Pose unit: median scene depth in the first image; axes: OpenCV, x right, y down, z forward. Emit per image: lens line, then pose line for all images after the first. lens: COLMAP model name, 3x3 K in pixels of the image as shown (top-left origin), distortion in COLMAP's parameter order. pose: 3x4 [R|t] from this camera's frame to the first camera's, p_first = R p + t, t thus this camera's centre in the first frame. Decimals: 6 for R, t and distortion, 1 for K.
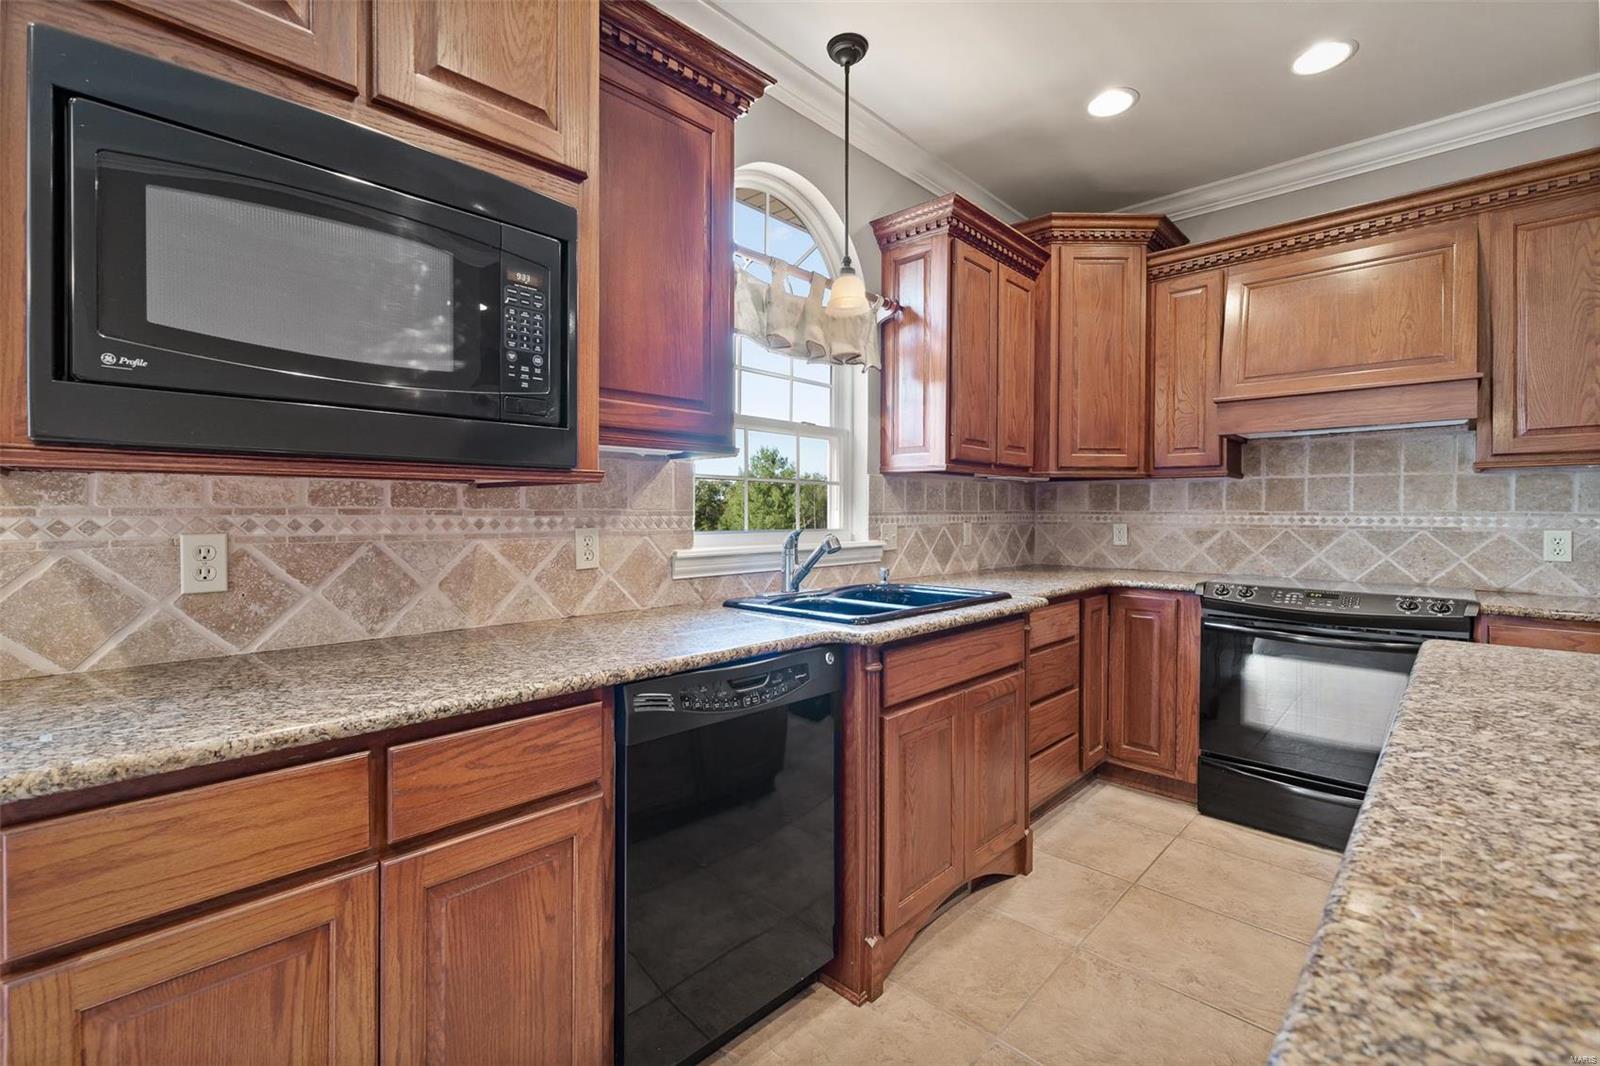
lens RADIAL K [[693.2, 0, 792.3], [0, 693.2, 517.1], [0, 0, 1]] dist [-0.001787, -0.000114]
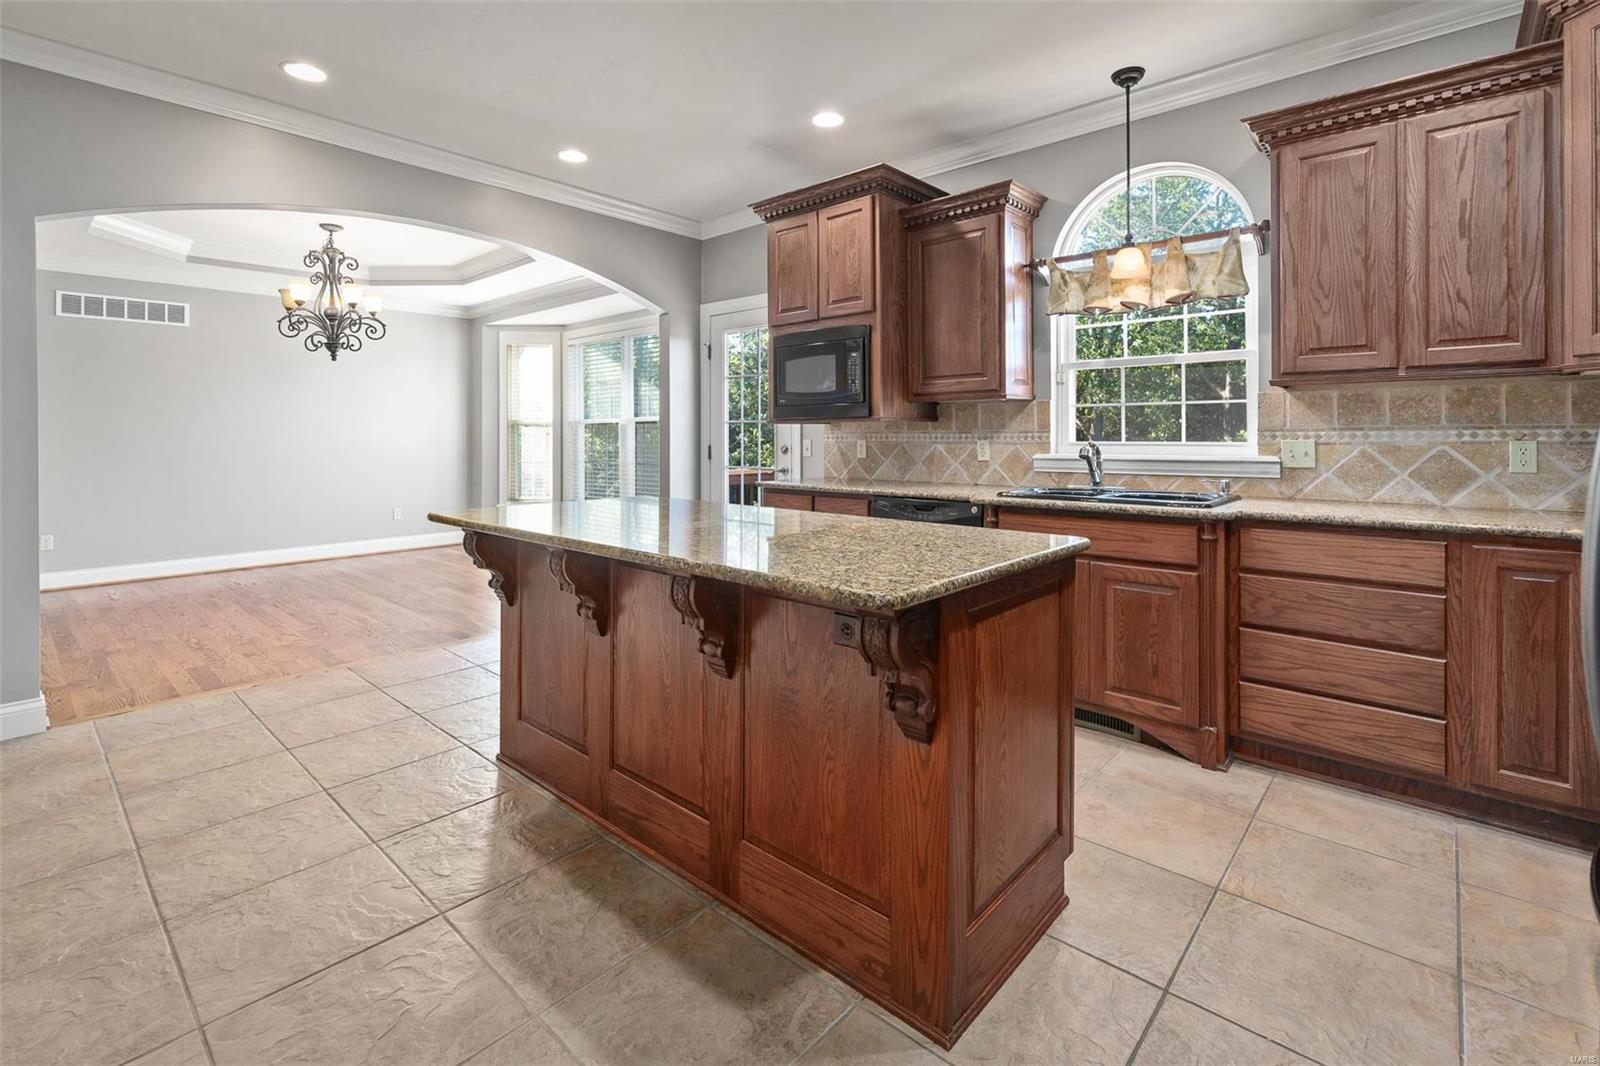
lens RADIAL K [[721.6, 0, 788.4], [0, 721.6, 429.4], [0, 0, 1]] dist [-0.001627, -0.000198]
pose [[0.030691, -0.009715, -0.999482, 1.223915], [-0.000583, 0.999952, -0.009738, 0.004425], [0.999529, 0.000881, 0.030684, 0.276678]]
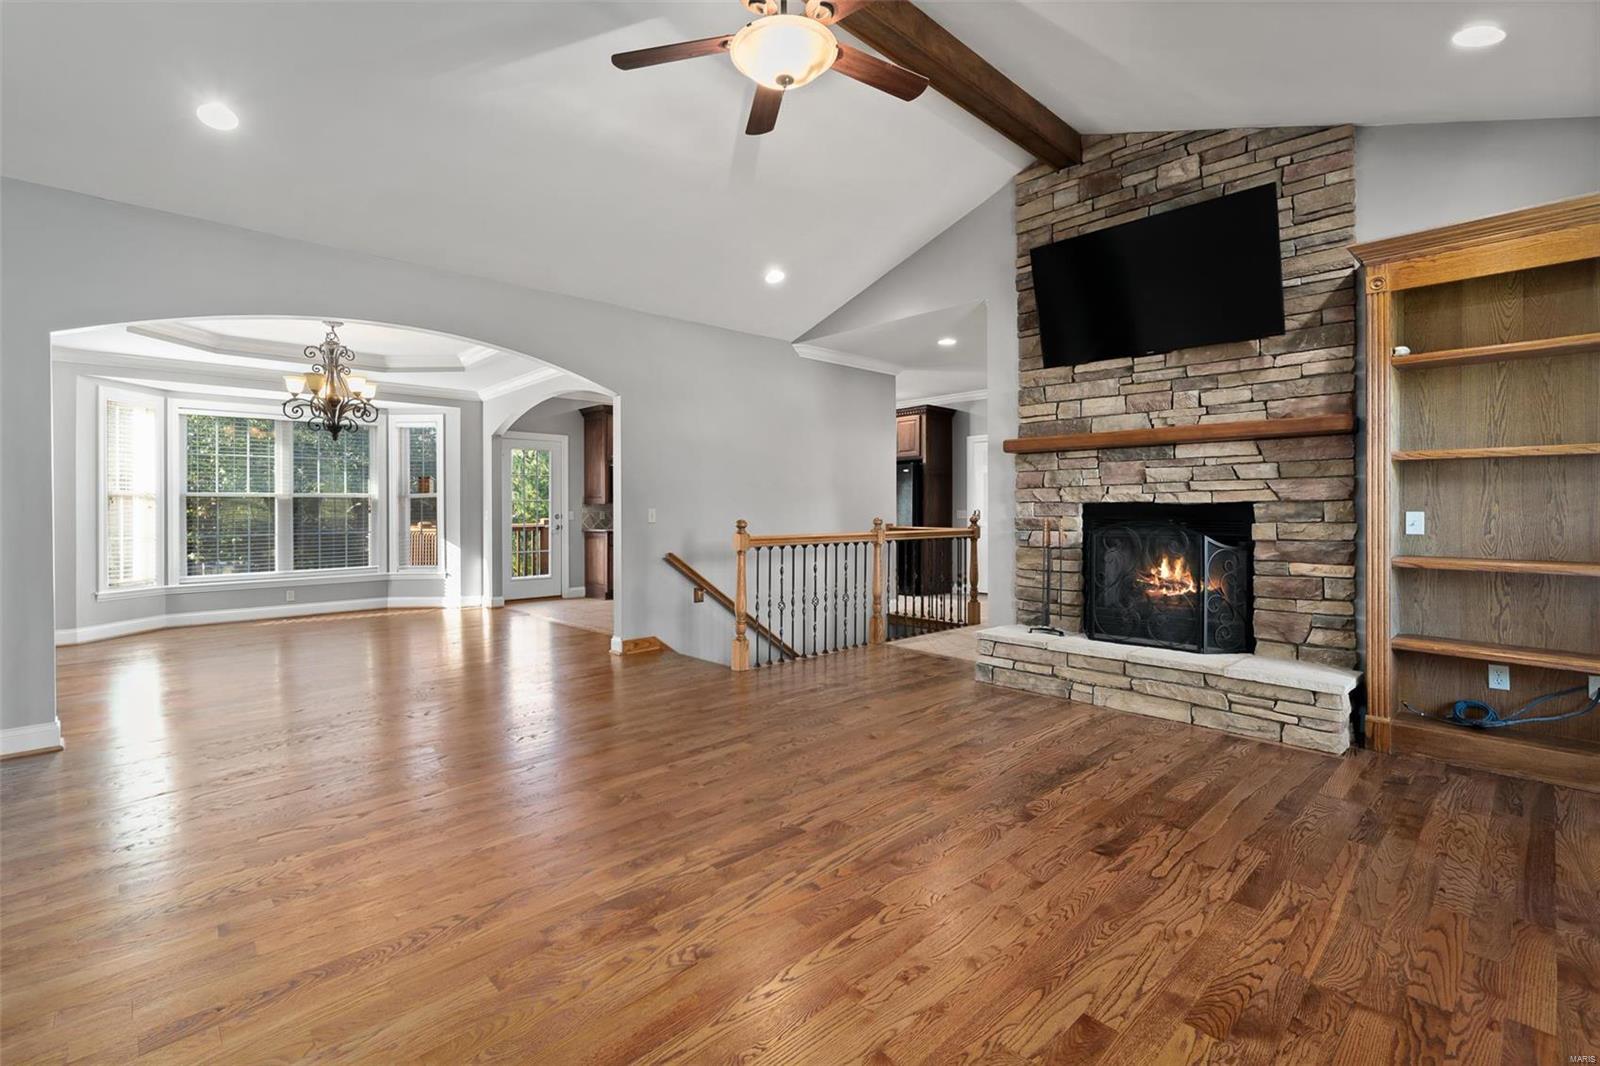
lens RADIAL K [[712.3, 0, 783.3], [0, 712.3, 507.7], [0, 0, 1]] dist [-0.001041, -0.000256]
pose [[0.998455, -0.007852, -0.055015, 0.705166], [0.007321, 0.999925, -0.009842, 0.037056], [0.055088, 0.009424, 0.998437, -3.097428]]
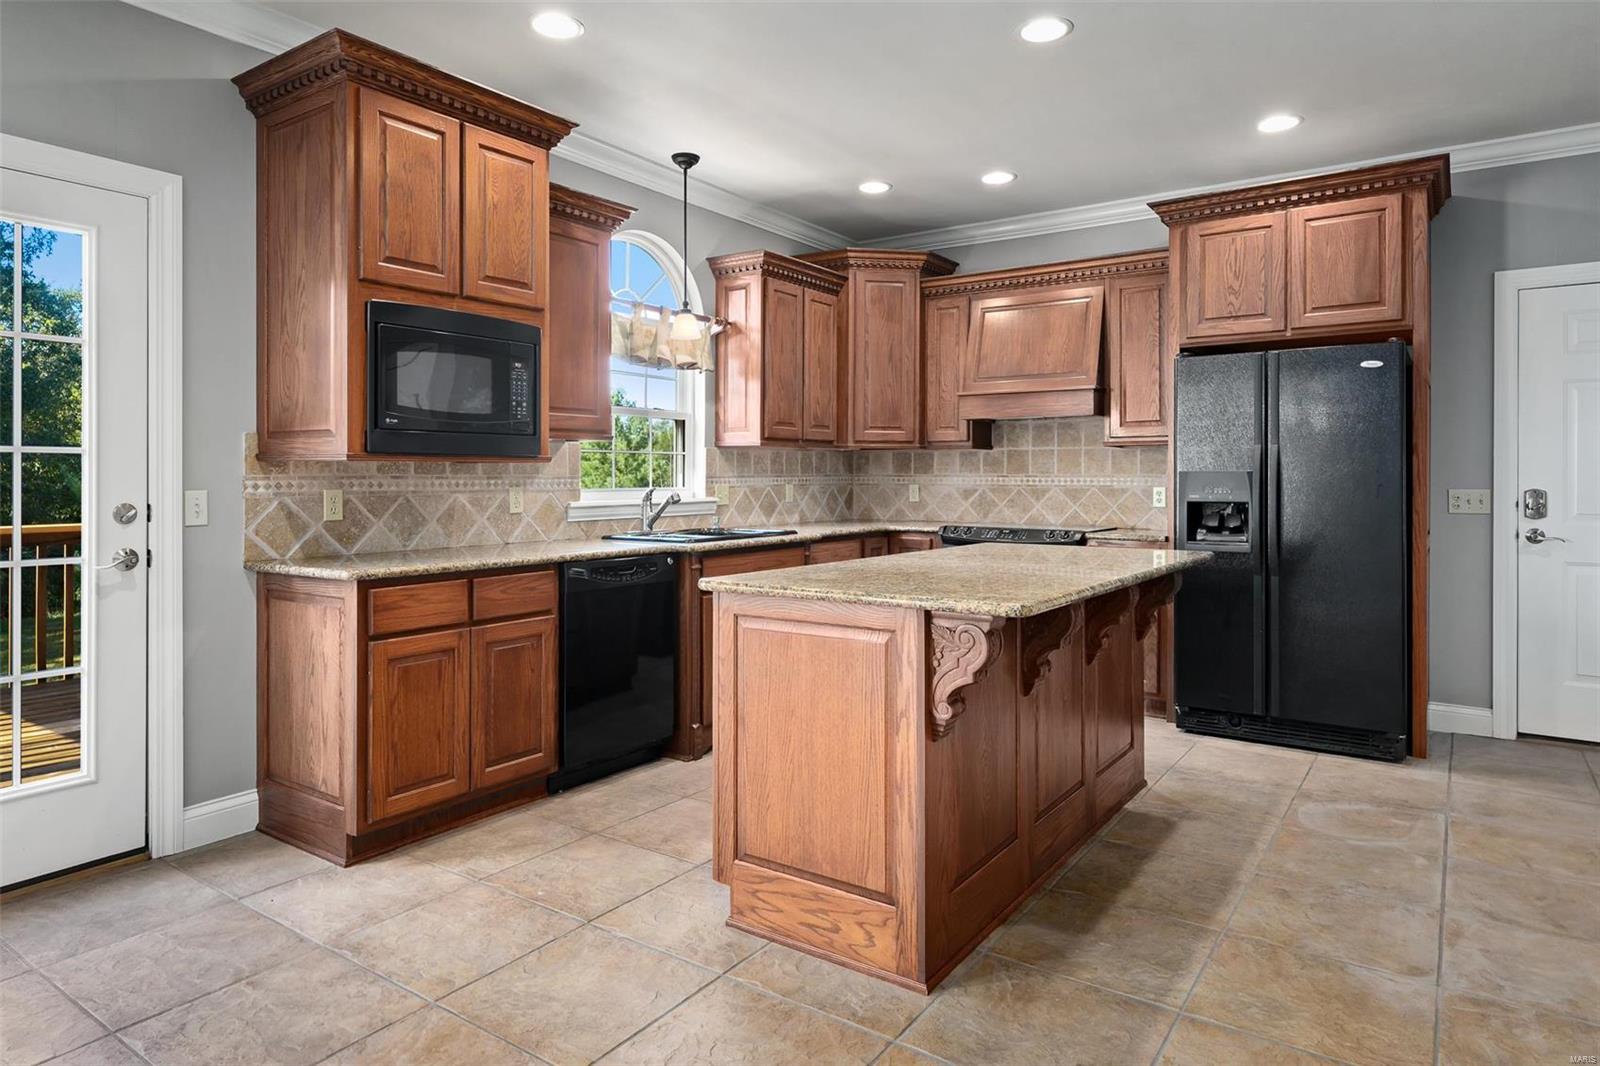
lens RADIAL K [[950.2, 0, 795.1], [0, 950.2, 476.5], [0, 0, 1]] dist [0.001793, -0.000084]
pose [[0.987925, -0.002823, 0.154909, -0.003451], [0.003515, 0.999985, -0.004194, 0.002116], [-0.154895, 0.004688, 0.987920, -0.871558]]
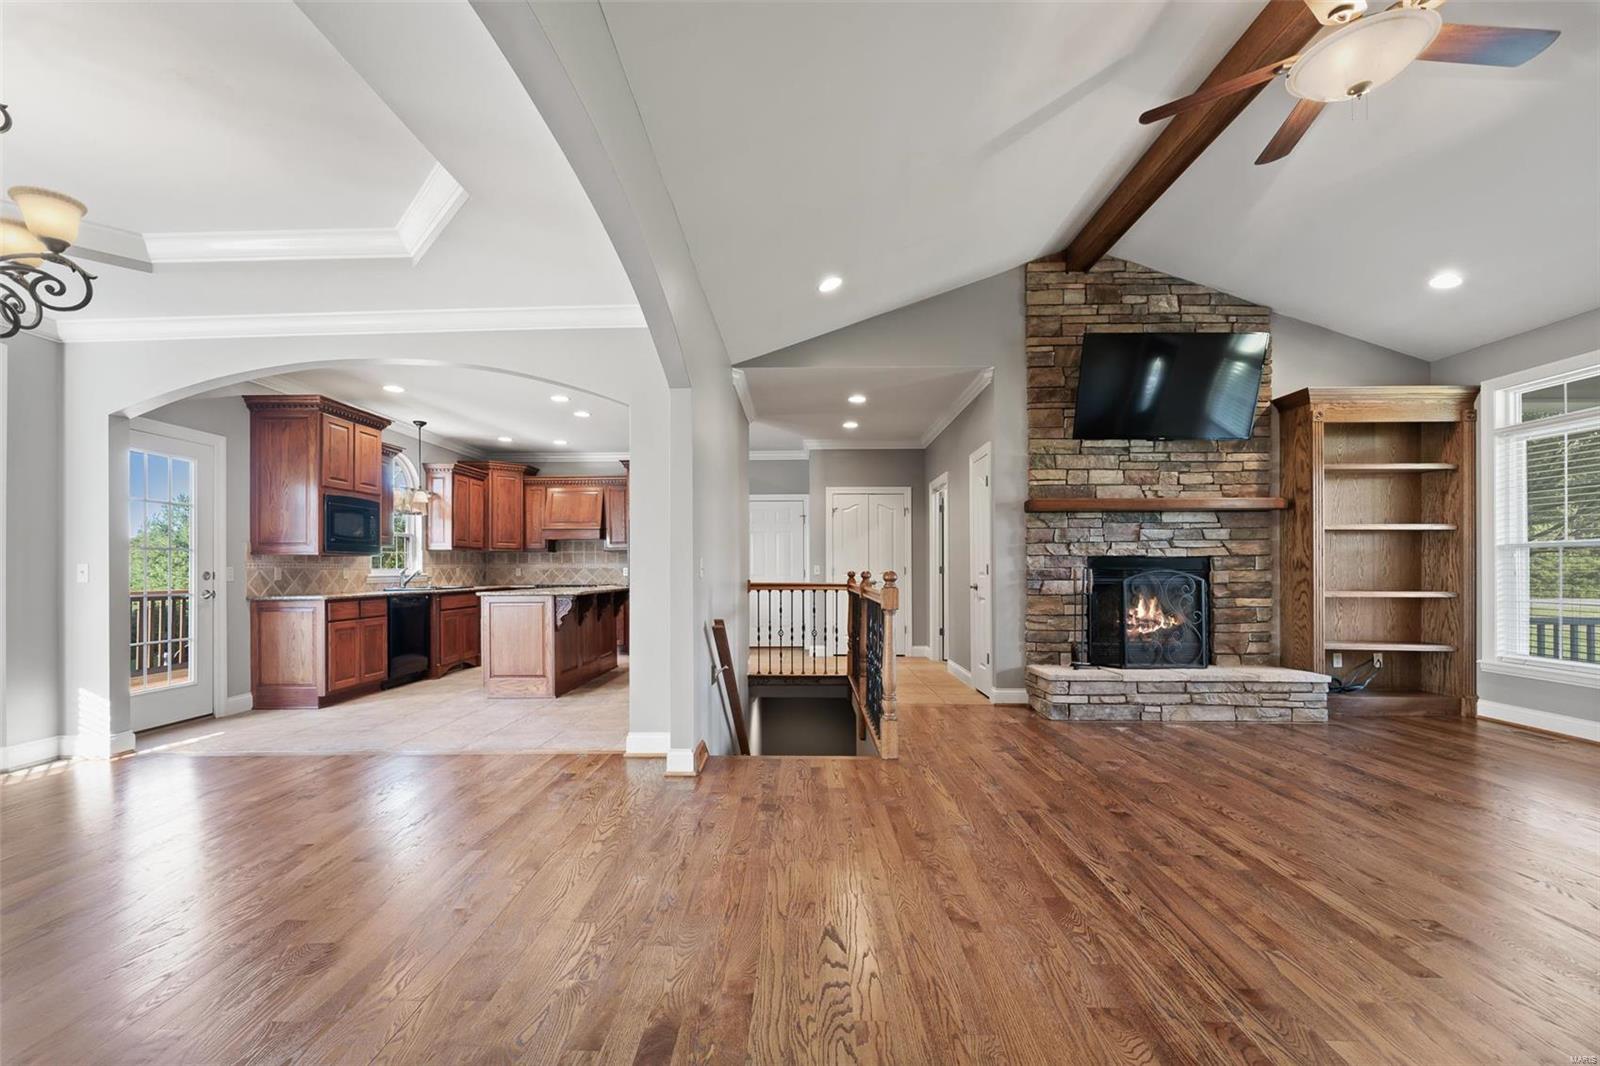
lens RADIAL K [[646.8, 0, 784.4], [0, 646.8, 565.8], [0, 0, 1]] dist [-0.002591, -0.000289]
pose [[0.741191, -0.004609, 0.671278, -0.606358], [0.013100, 0.999885, -0.007598, 0.044386], [-0.671166, 0.014425, 0.741167, -2.103983]]
